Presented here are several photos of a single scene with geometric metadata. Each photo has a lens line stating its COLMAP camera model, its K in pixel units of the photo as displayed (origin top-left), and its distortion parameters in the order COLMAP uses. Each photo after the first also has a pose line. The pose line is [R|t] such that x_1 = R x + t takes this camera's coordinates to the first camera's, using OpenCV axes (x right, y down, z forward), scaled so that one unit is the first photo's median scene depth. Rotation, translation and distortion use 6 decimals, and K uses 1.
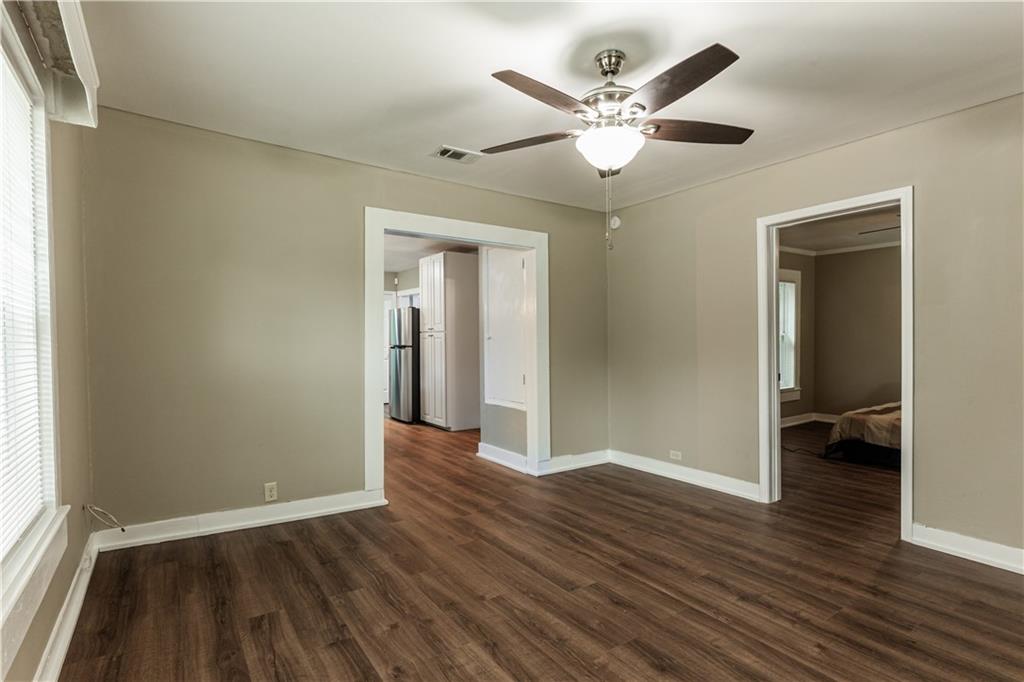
lens RADIAL K [[501.0, 0, 512.4], [0, 501.0, 334.3], [0, 0, 1]] dist [0.005253, 0.000622]
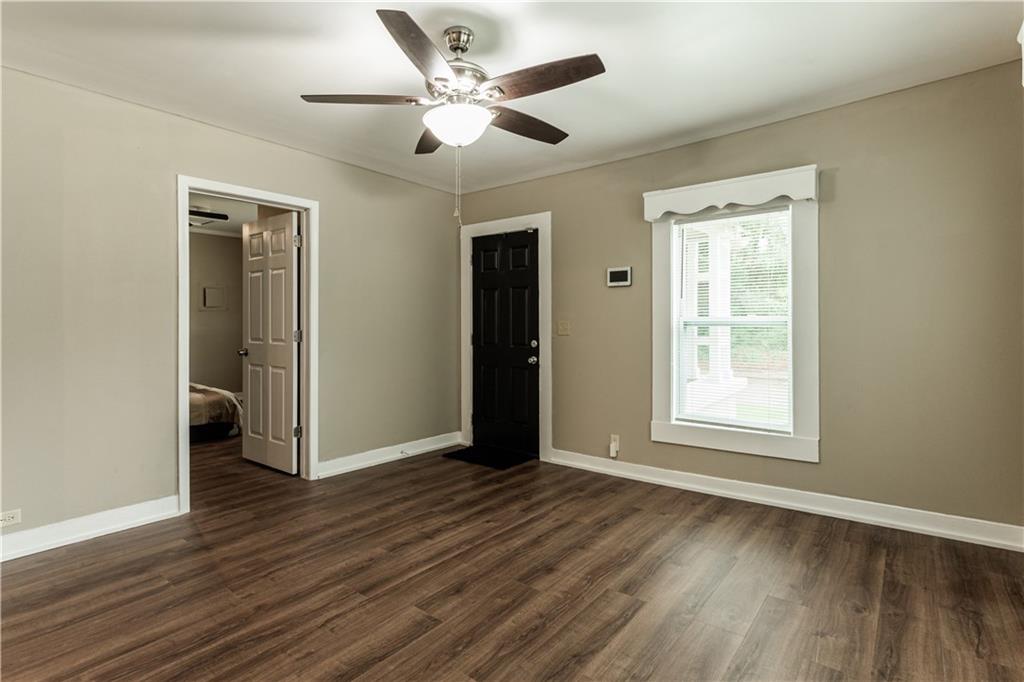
lens RADIAL K [[501.0, 0, 512.4], [0, 501.0, 334.3], [0, 0, 1]] dist [0.005253, 0.000622]
pose [[-0.282035, -0.020452, 0.959186, -0.682632], [-0.015796, 0.999736, 0.016672, 0.024017], [-0.959274, -0.010449, -0.282283, 1.096130]]
